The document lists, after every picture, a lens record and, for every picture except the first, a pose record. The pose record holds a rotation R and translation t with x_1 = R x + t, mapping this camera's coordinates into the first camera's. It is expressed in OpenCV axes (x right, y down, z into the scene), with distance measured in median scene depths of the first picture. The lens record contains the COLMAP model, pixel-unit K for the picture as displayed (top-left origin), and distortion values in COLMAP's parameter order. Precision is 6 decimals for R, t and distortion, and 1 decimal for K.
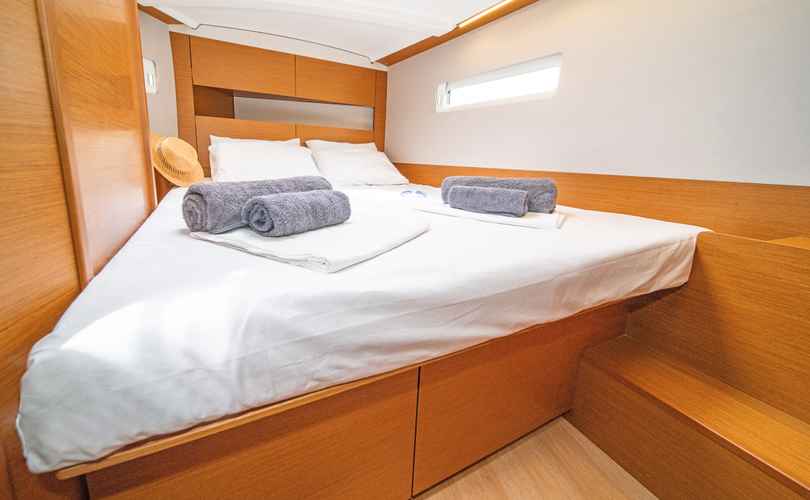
lens RADIAL K [[358.5, 0, 456.8], [0, 358.5, 248.4], [0, 0, 1]] dist [0.001073, 0.000188]
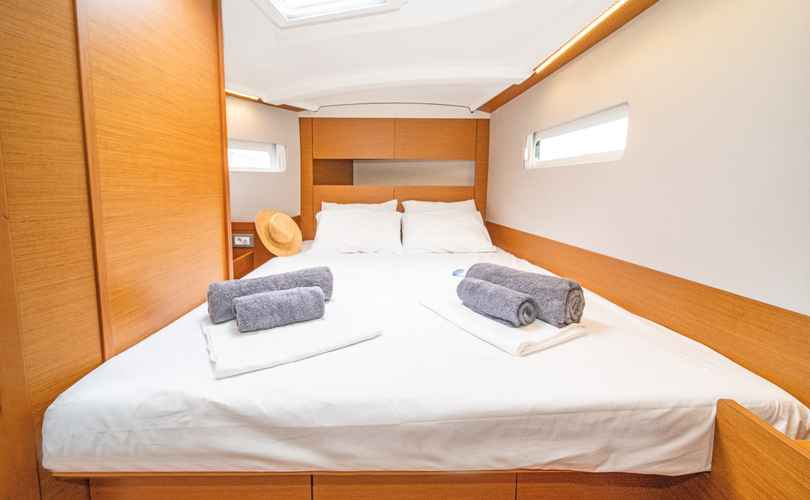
lens RADIAL K [[479.0, 0, 405.0], [0, 479.0, 250.0], [0, 0, 1]] dist [-0.002053, 0.000087]
pose [[0.817464, 0.034689, -0.574935, 0.388558], [-0.088146, 0.993961, -0.065357, -0.112237], [0.569196, 0.104105, 0.815585, -0.018450]]
